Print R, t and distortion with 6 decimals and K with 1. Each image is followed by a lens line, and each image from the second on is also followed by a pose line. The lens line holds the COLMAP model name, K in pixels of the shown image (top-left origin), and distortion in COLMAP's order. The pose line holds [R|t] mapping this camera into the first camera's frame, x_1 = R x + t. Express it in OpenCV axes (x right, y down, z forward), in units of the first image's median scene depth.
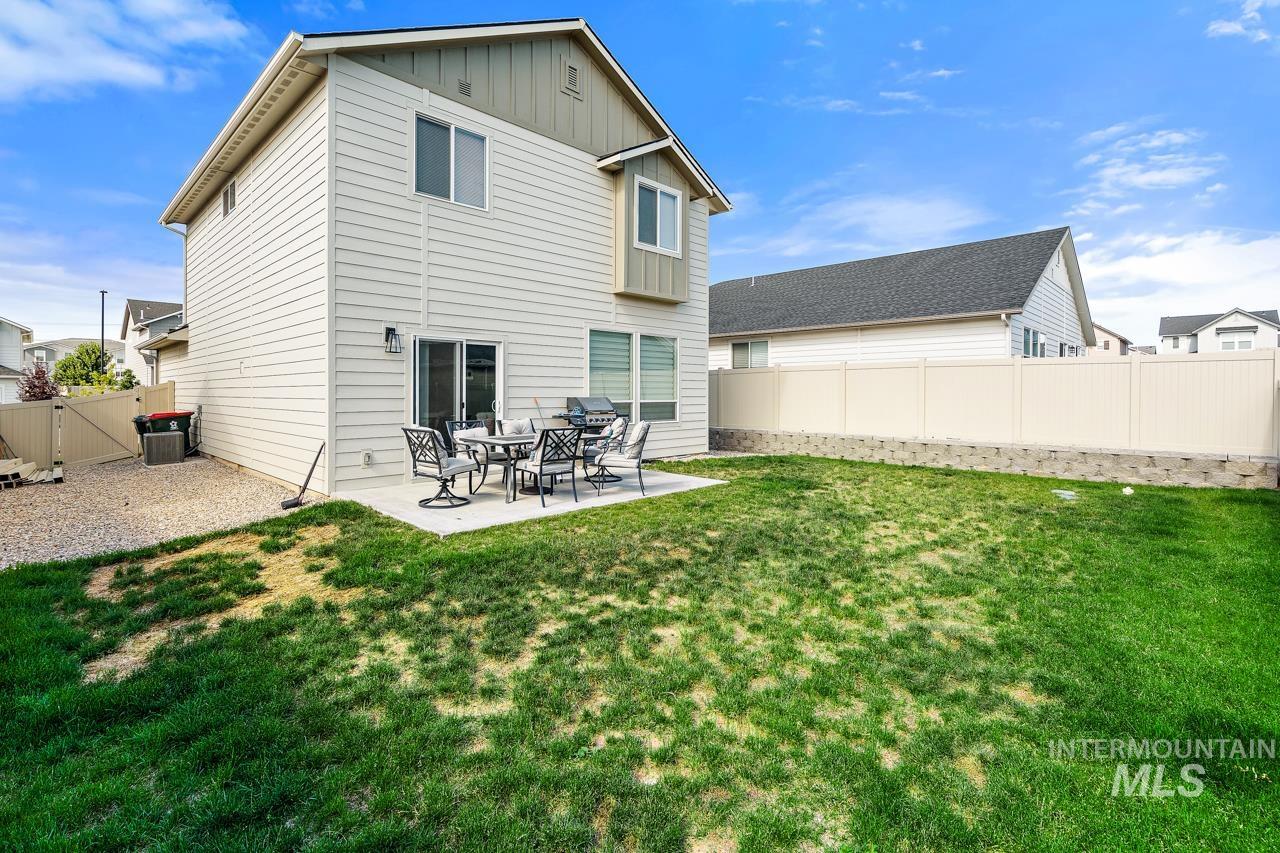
lens RADIAL K [[583.4, 0, 642.6], [0, 583.4, 389.0], [0, 0, 1]] dist [0.000487, 0.001437]
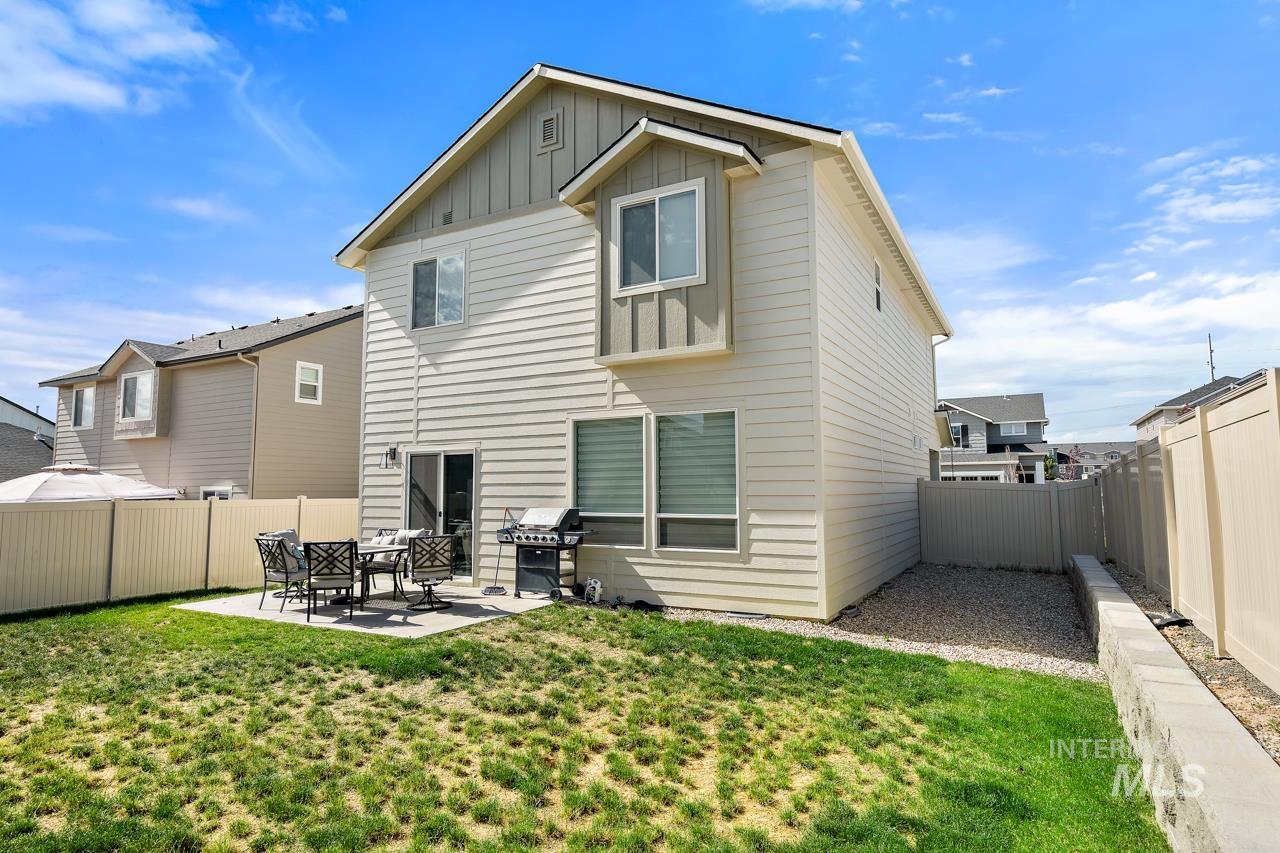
lens RADIAL K [[712.6, 0, 642.5], [0, 712.6, 423.9], [0, 0, 1]] dist [0.004187, 0.000567]
pose [[0.256544, -0.092720, -0.962075, 1.134809], [0.008589, 0.995567, -0.093658, -0.011883], [0.966494, 0.015764, 0.256203, 1.129409]]
